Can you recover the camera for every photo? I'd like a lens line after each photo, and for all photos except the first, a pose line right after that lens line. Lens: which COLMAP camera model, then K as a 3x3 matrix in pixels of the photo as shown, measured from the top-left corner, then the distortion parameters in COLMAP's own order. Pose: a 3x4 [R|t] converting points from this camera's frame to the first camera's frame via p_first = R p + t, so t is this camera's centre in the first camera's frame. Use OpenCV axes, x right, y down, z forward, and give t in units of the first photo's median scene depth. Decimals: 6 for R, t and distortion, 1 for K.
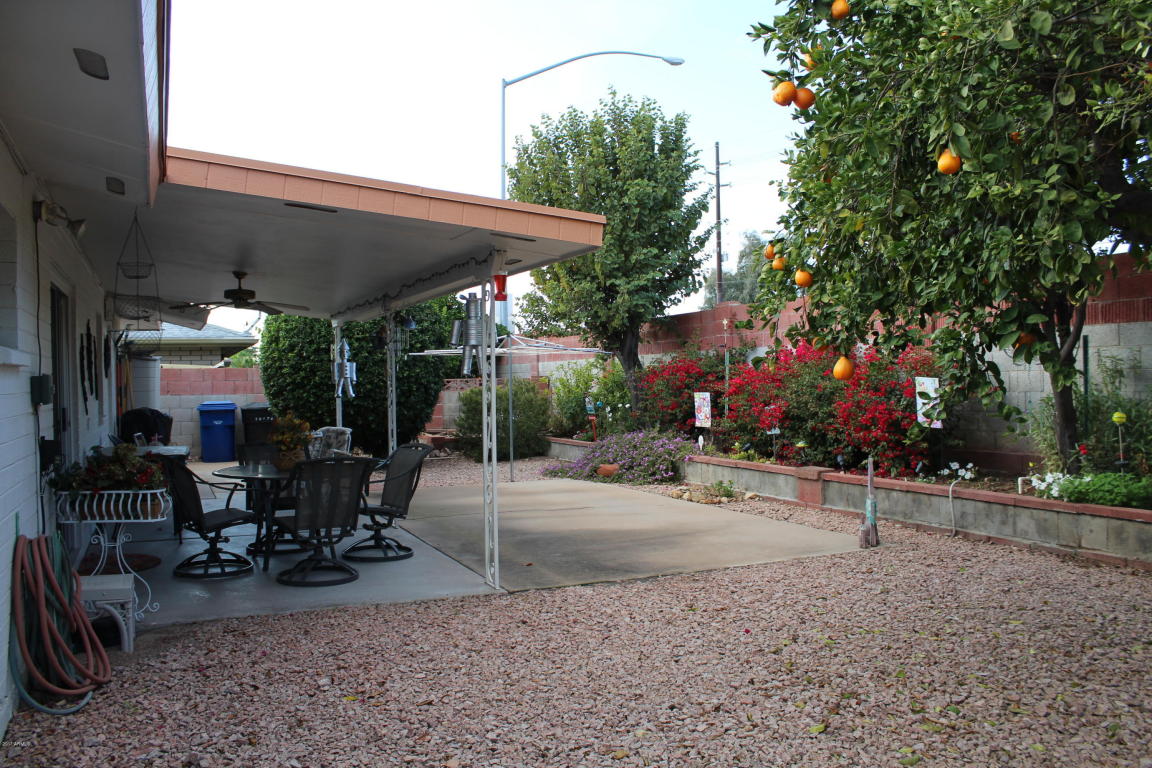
lens RADIAL K [[952.6, 0, 572.2], [0, 952.6, 389.3], [0, 0, 1]] dist [-0.164962, 0.158731]
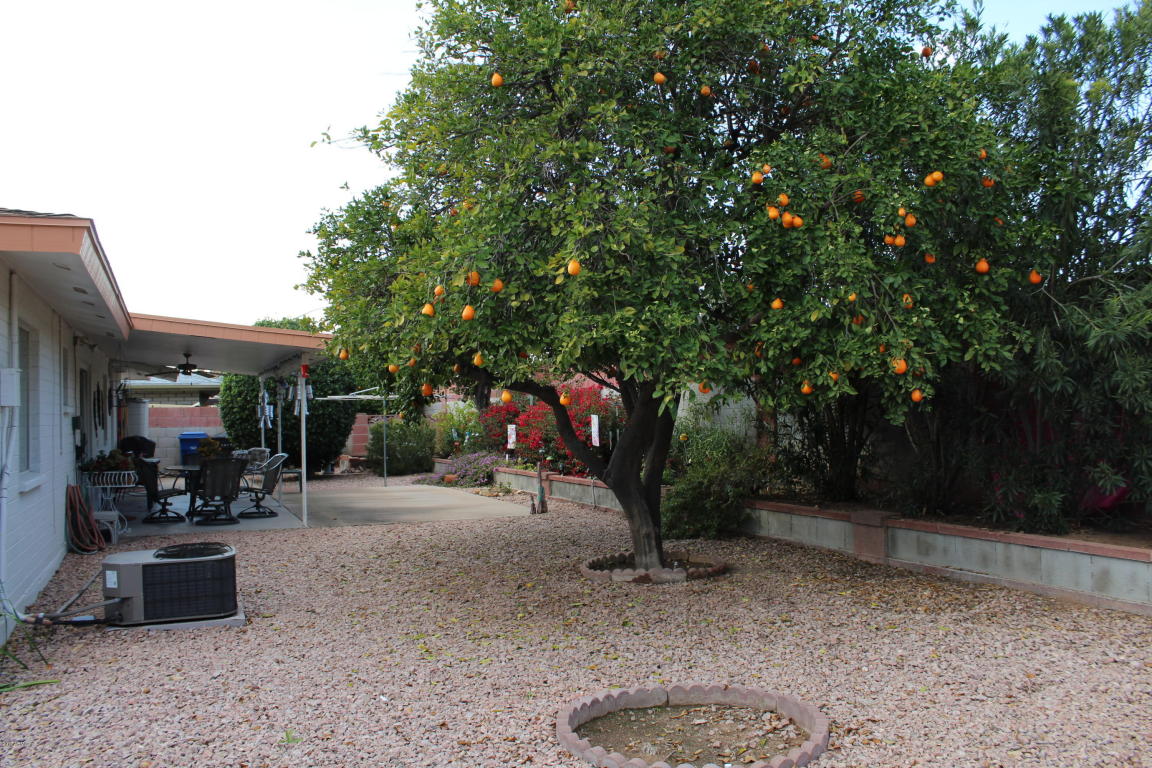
lens RADIAL K [[952.6, 0, 572.2], [0, 952.6, 389.3], [0, 0, 1]] dist [-0.164962, 0.158731]
pose [[0.999958, -0.003205, -0.008536, 0.264140], [0.002902, 0.999372, -0.035318, 0.000562], [0.008644, 0.035292, 0.999340, -0.502865]]
